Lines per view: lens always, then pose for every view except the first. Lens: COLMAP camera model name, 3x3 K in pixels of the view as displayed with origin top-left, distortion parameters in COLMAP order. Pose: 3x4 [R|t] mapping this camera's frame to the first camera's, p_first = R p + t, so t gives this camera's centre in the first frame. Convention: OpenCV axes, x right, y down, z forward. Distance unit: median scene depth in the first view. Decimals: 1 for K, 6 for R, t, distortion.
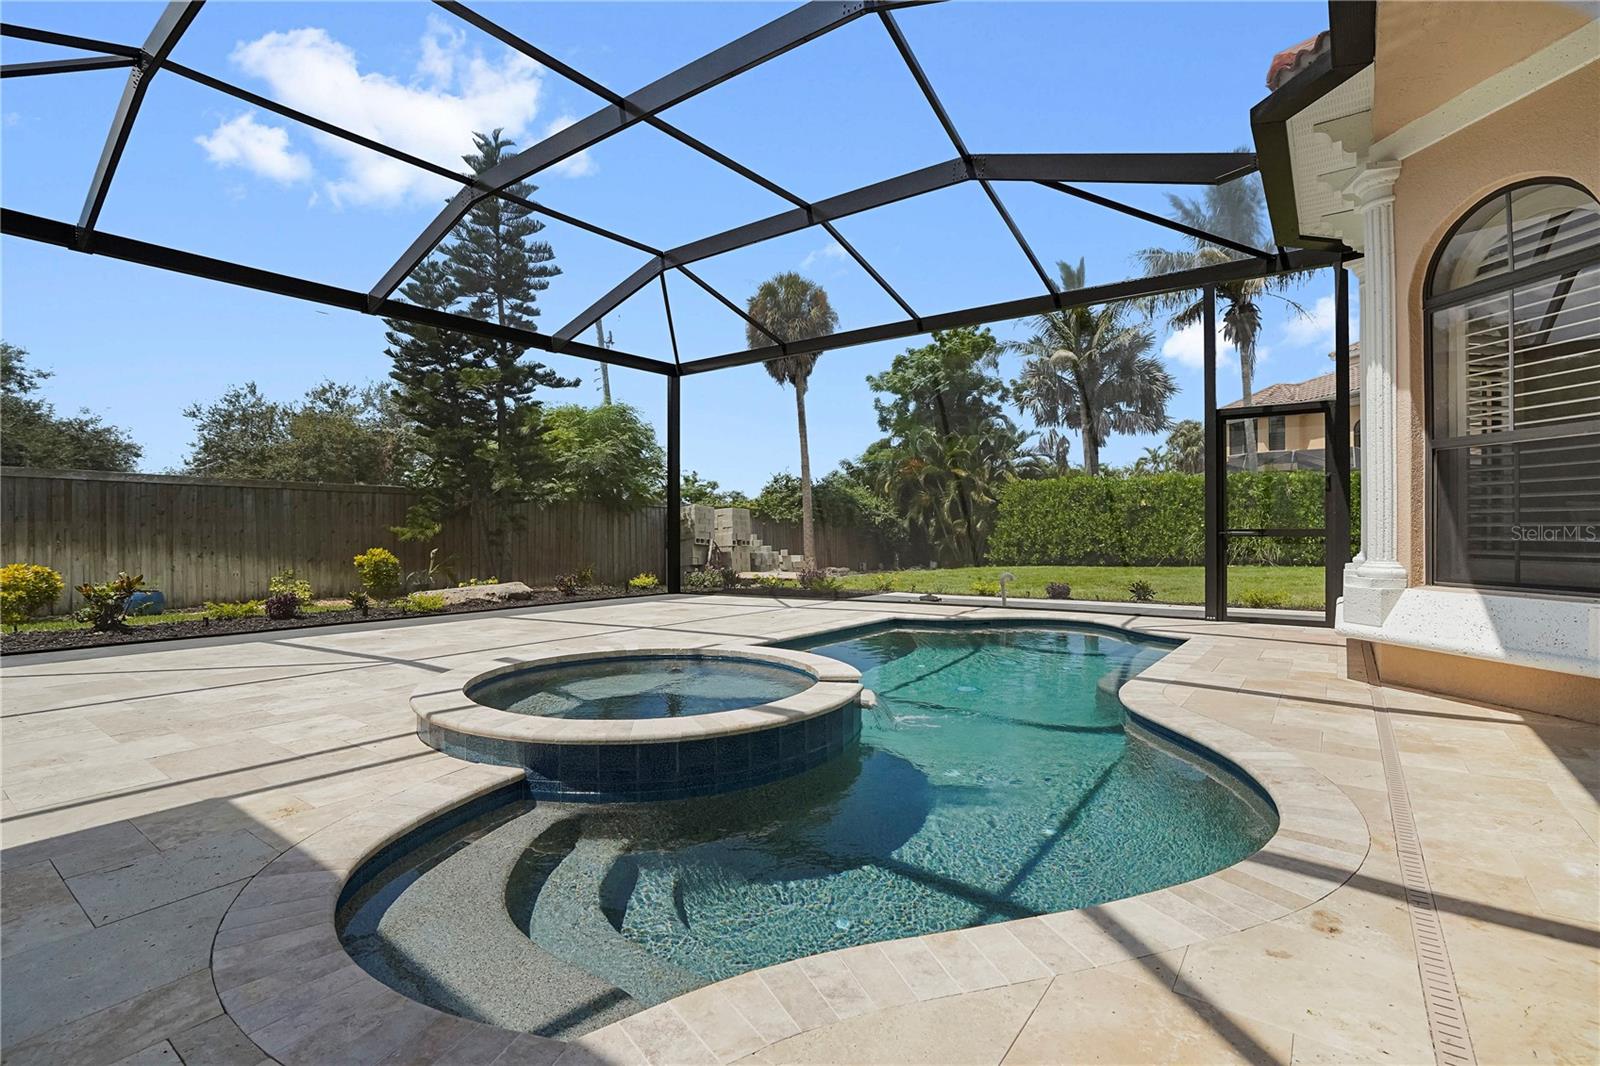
lens RADIAL K [[754.0, 0, 800.5], [0, 754.0, 530.3], [0, 0, 1]] dist [-0.029546, 0.002146]
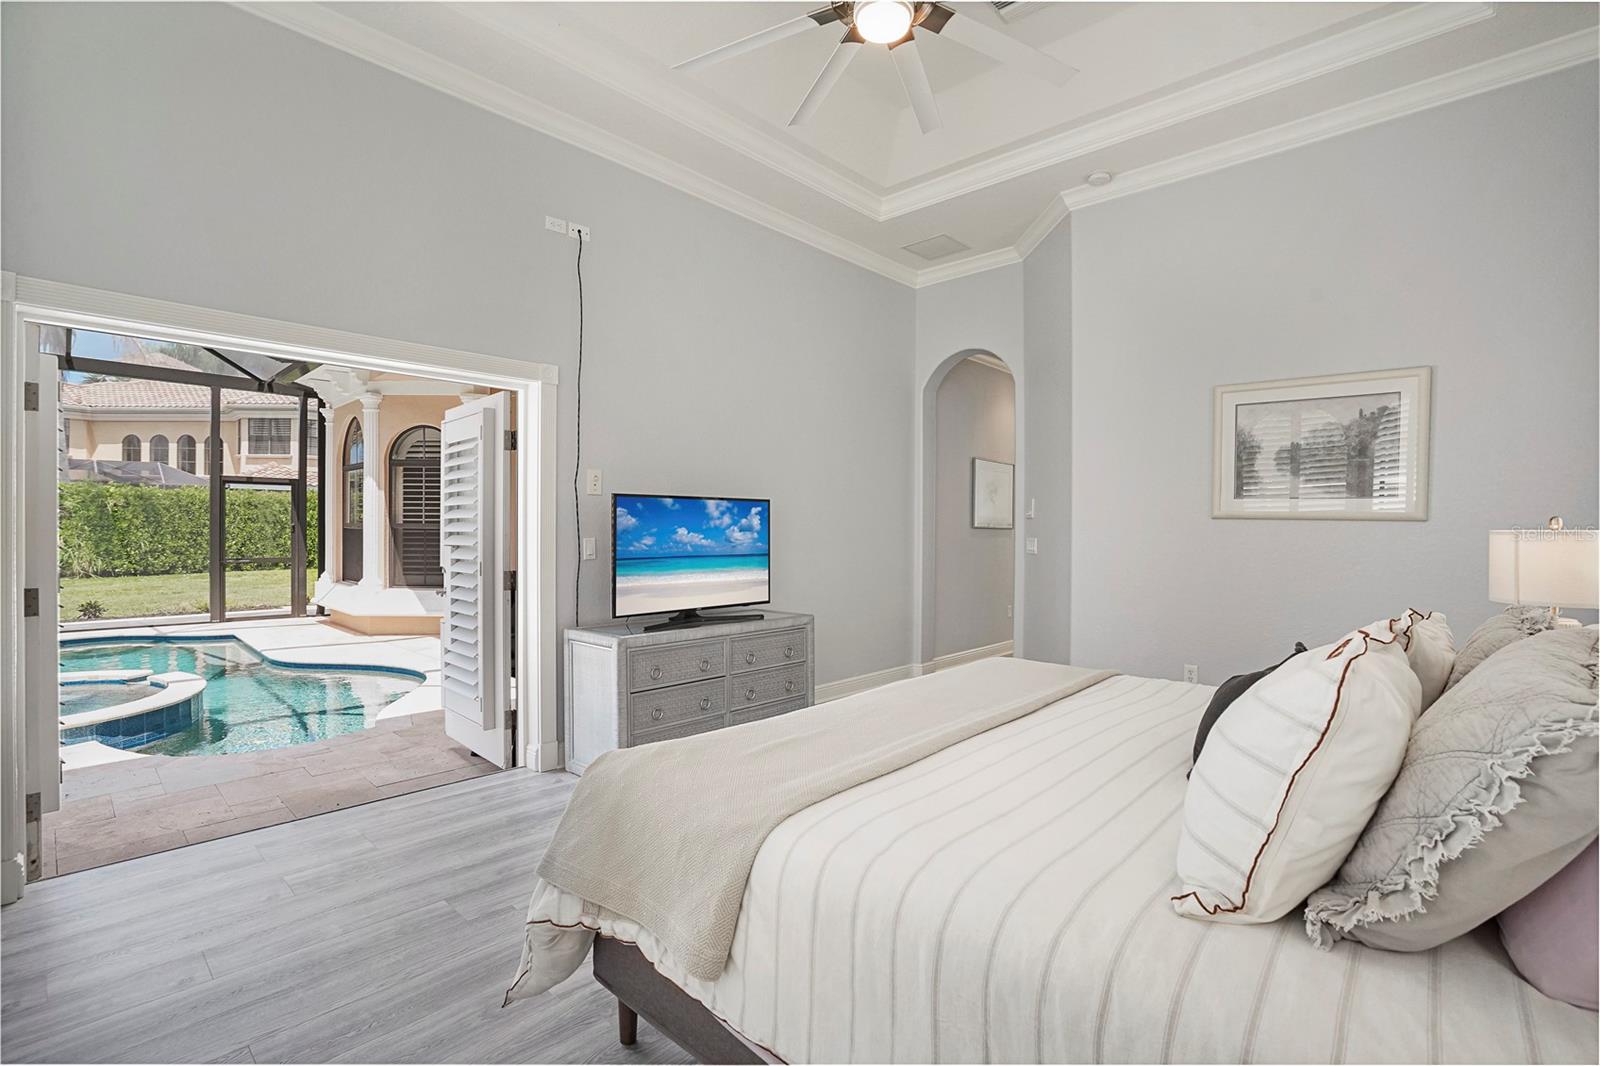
lens RADIAL K [[754.0, 0, 796.7], [0, 754.0, 528.6], [0, 0, 1]] dist [-0.029546, 0.002146]
pose [[0.141653, 0.006873, 0.989893, -0.689068], [-0.005759, 0.999965, -0.006119, -0.056295], [-0.989900, -0.004834, 0.141687, -0.299129]]
